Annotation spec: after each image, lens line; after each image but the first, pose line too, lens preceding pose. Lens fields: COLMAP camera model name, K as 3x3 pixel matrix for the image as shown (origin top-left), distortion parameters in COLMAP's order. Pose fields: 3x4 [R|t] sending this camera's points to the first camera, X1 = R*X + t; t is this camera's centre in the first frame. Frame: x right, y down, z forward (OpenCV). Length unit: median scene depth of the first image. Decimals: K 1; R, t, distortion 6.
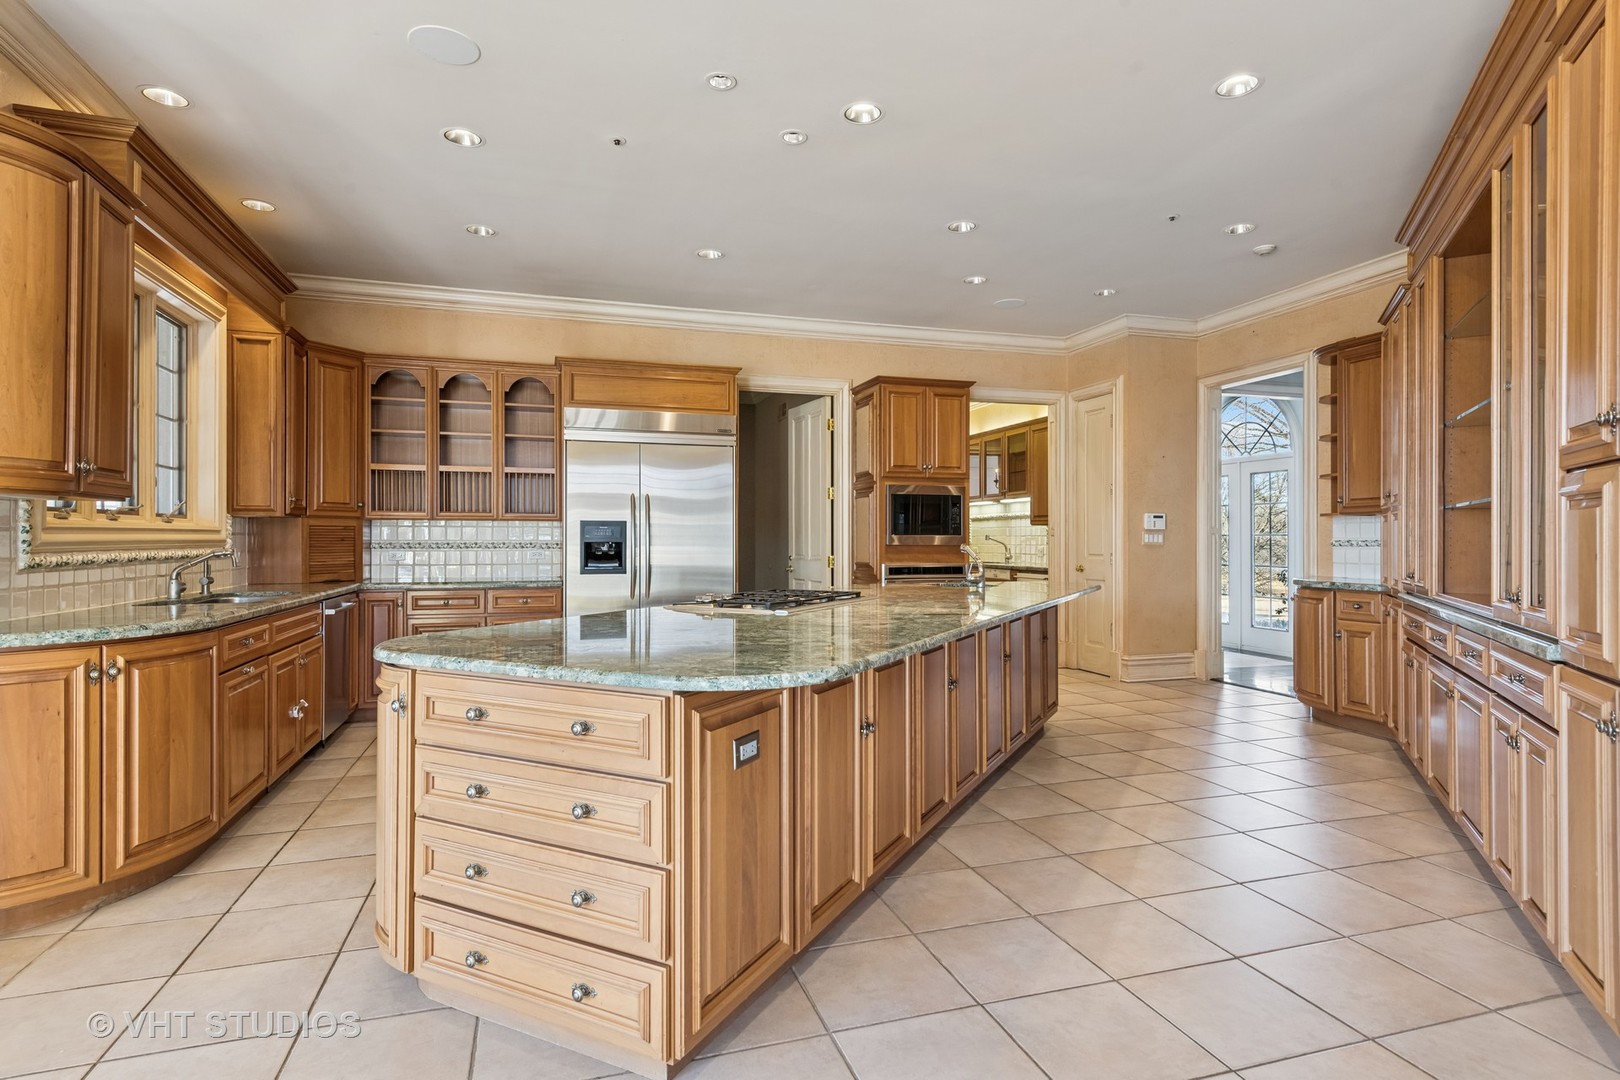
lens RADIAL K [[846.1, 0, 812.3], [0, 846.1, 536.5], [0, 0, 1]] dist [0.001157, -0.000802]
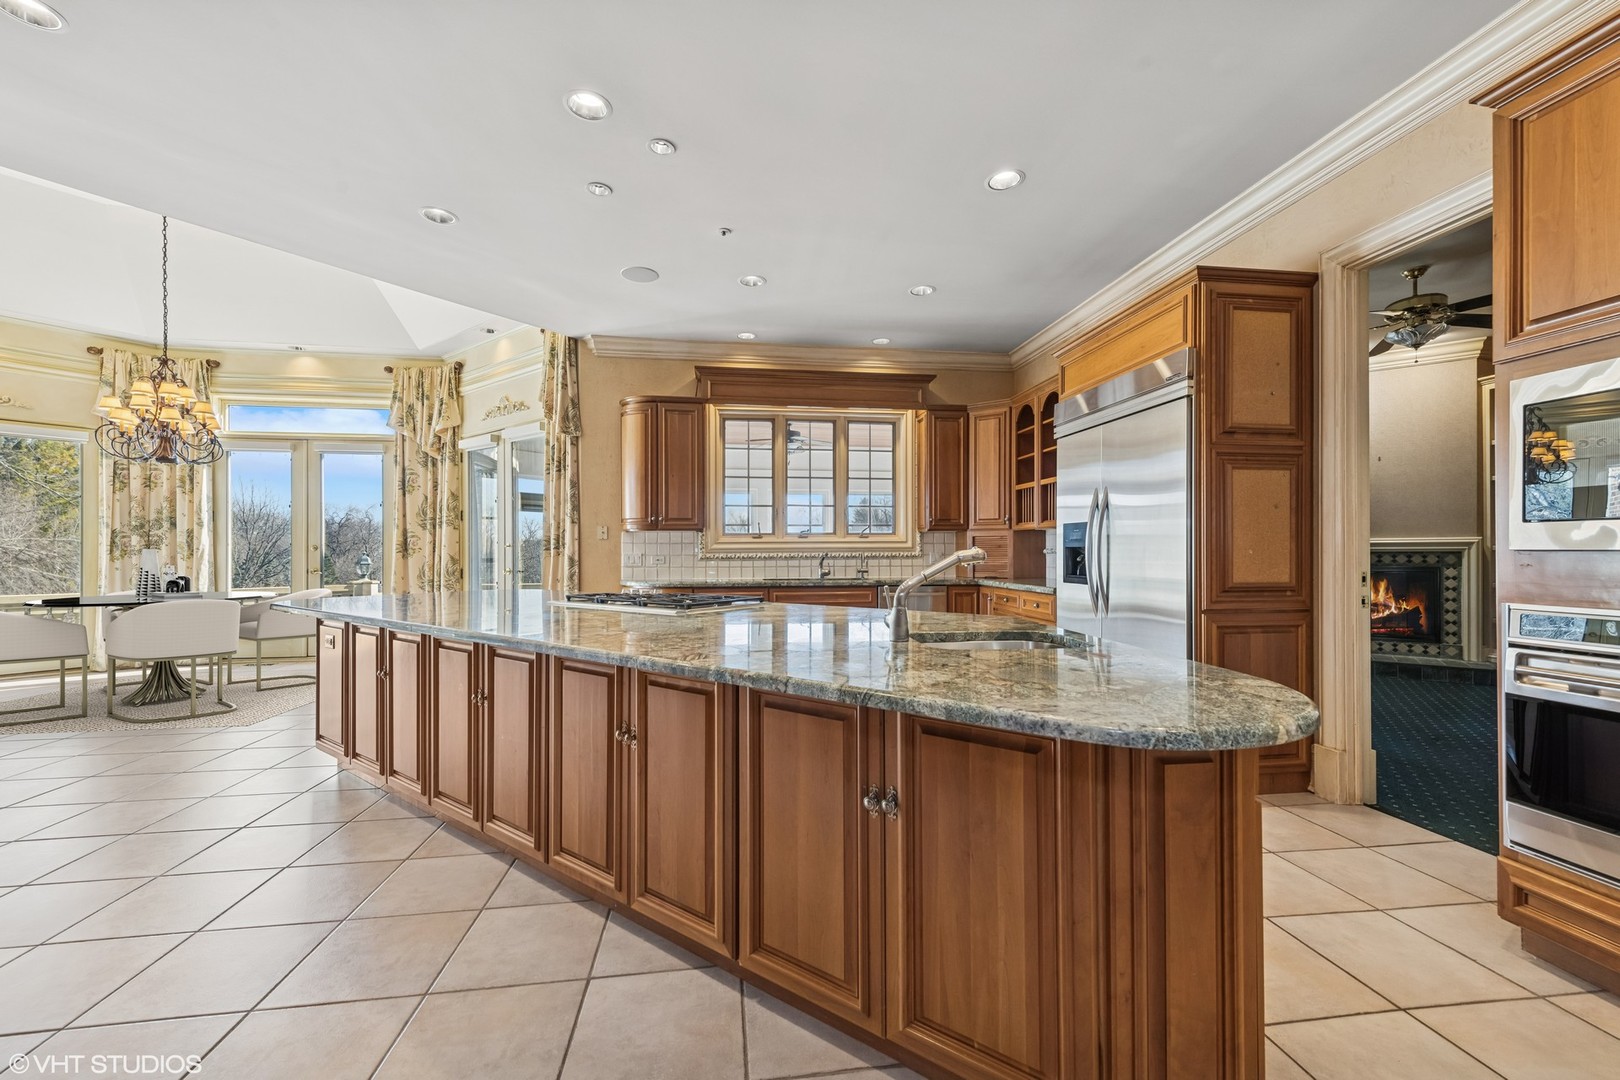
lens RADIAL K [[642.3, 0, 801.8], [0, 642.3, 540.7], [0, 0, 1]] dist [0.017179, -0.000028]
pose [[-0.172001, -0.012579, -0.985016, 0.469277], [0.006709, 0.999880, -0.013940, 0.006461], [0.985074, -0.009006, -0.171896, 0.848428]]
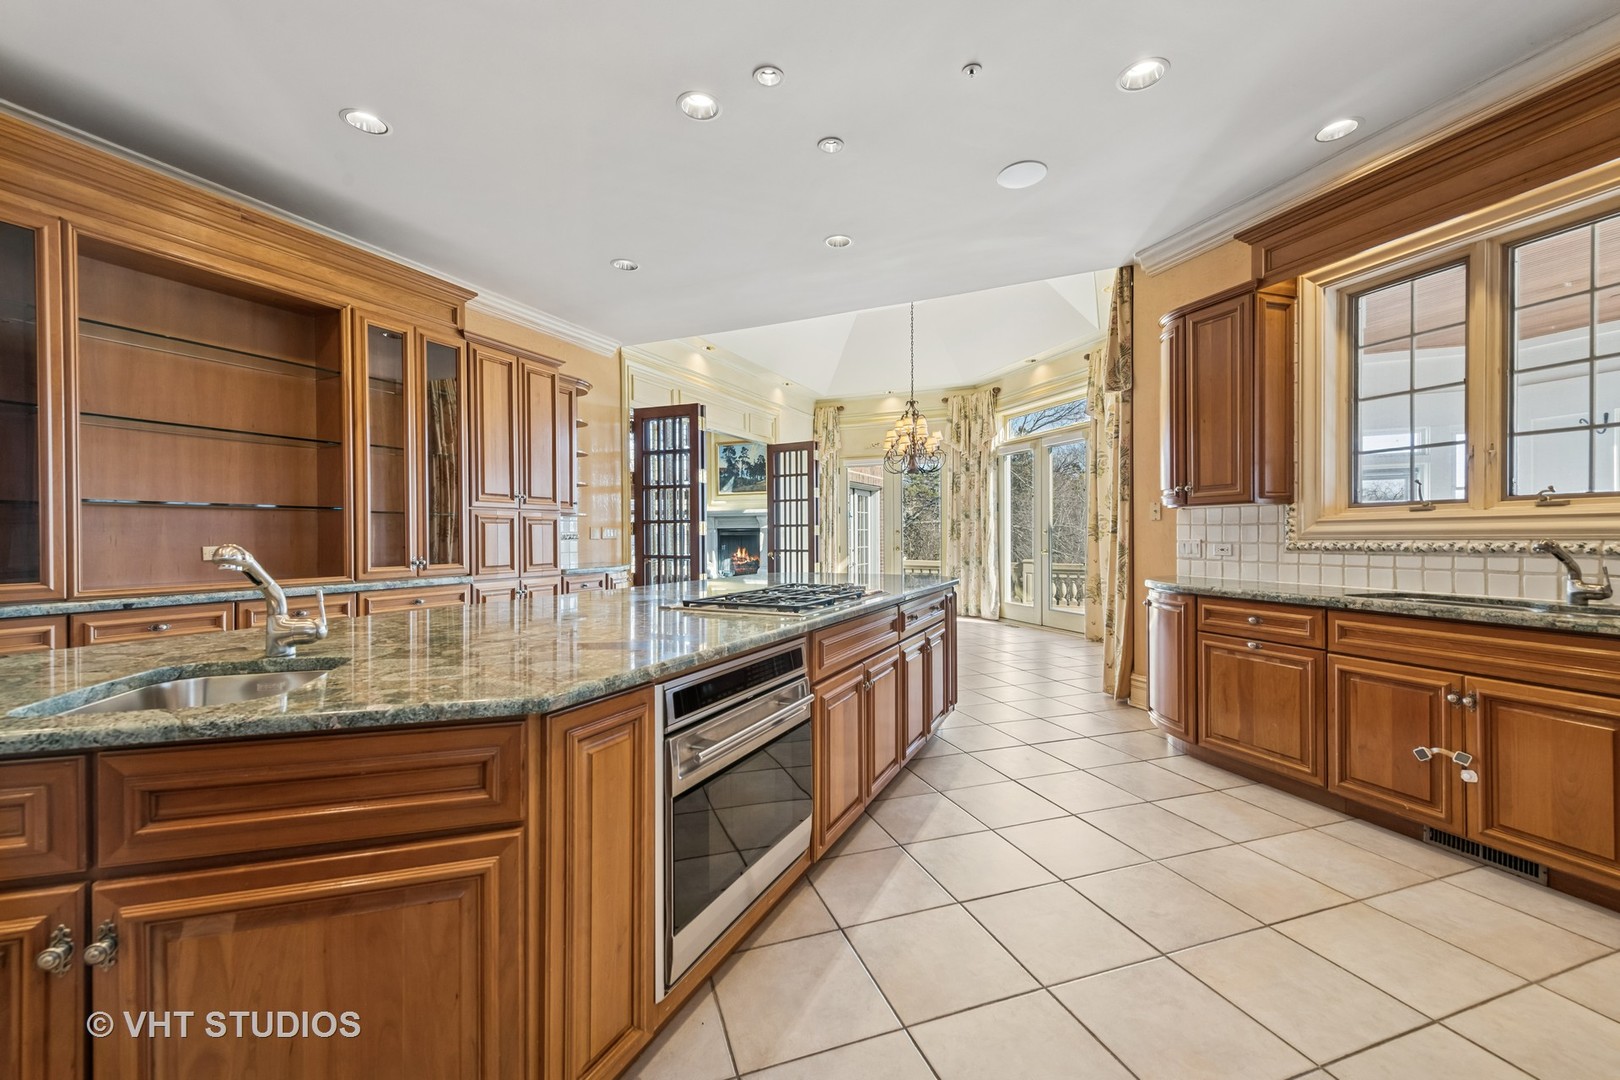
lens RADIAL K [[646.1, 0, 811.0], [0, 646.1, 538.0], [0, 0, 1]] dist [-0.001283, -0.000156]
pose [[-0.999776, 0.005552, -0.020421, -0.028128], [0.005523, 0.999984, 0.001451, 0.005714], [0.020428, 0.001338, -0.999790, 1.105657]]
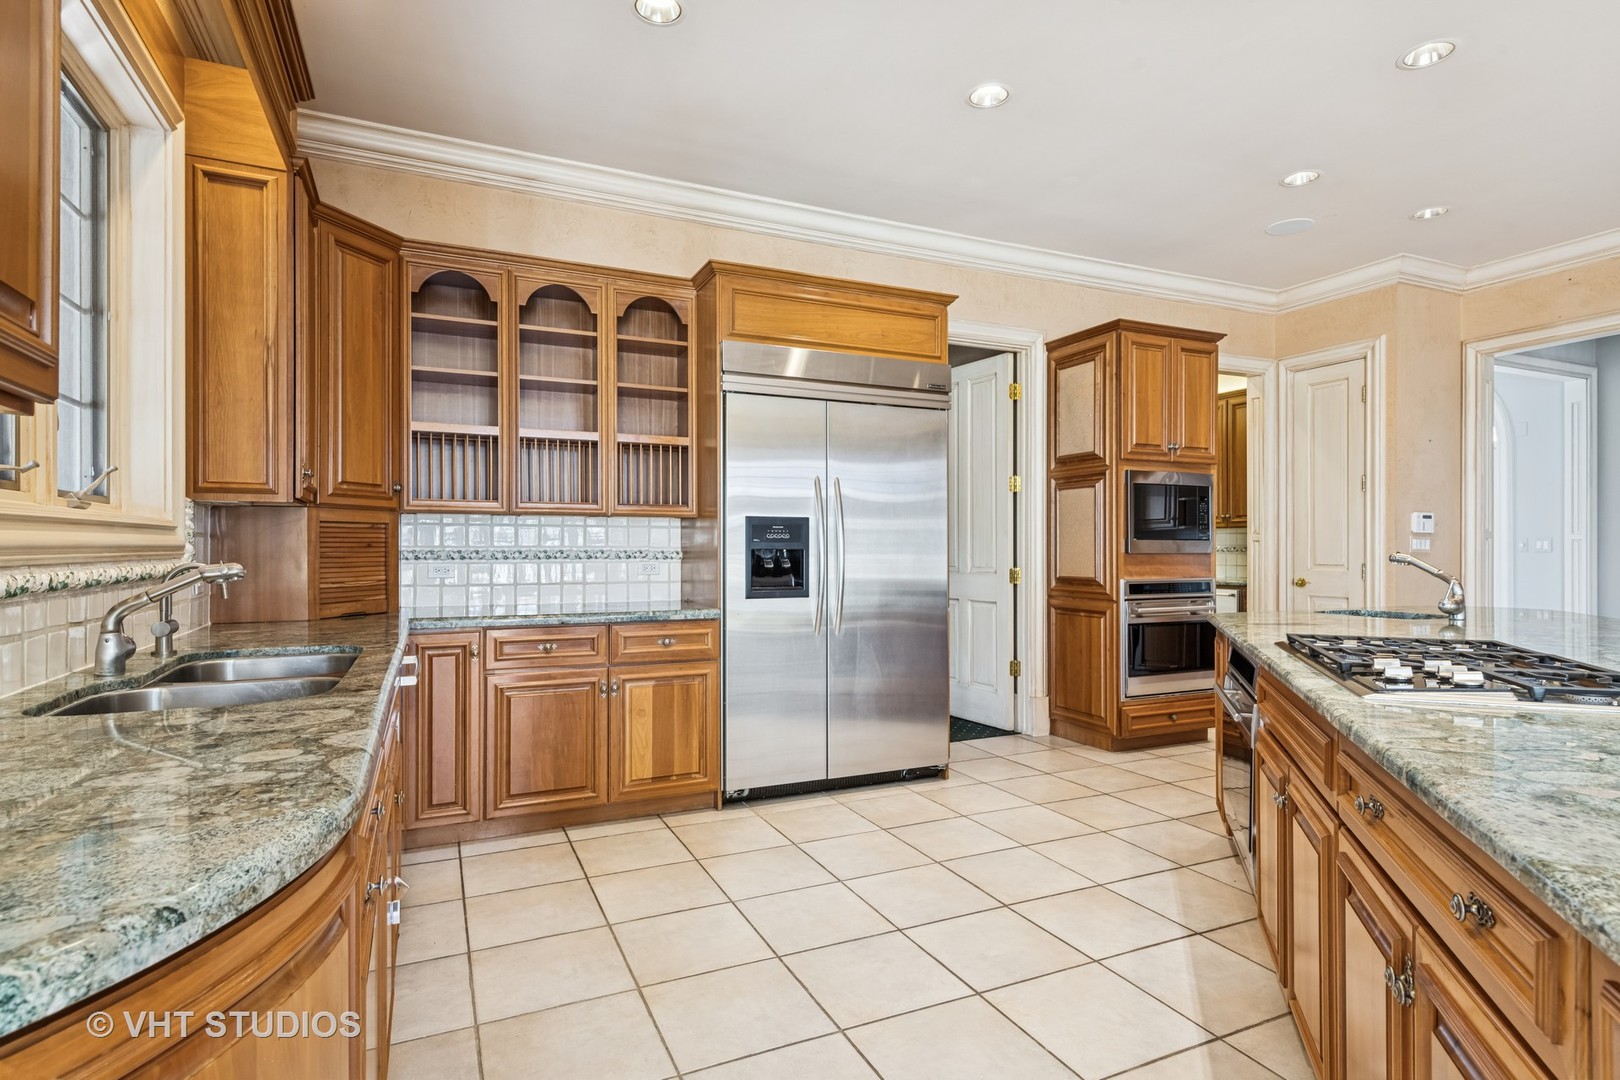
lens RADIAL K [[846.1, 0, 811.8], [0, 846.1, 547.9], [0, 0, 1]] dist [0.001157, -0.000802]
pose [[0.992974, -0.000204, 0.118334, -0.304690], [-0.000327, 0.999990, 0.004472, 0.002617], [-0.118334, -0.004480, 0.992964, 0.354688]]
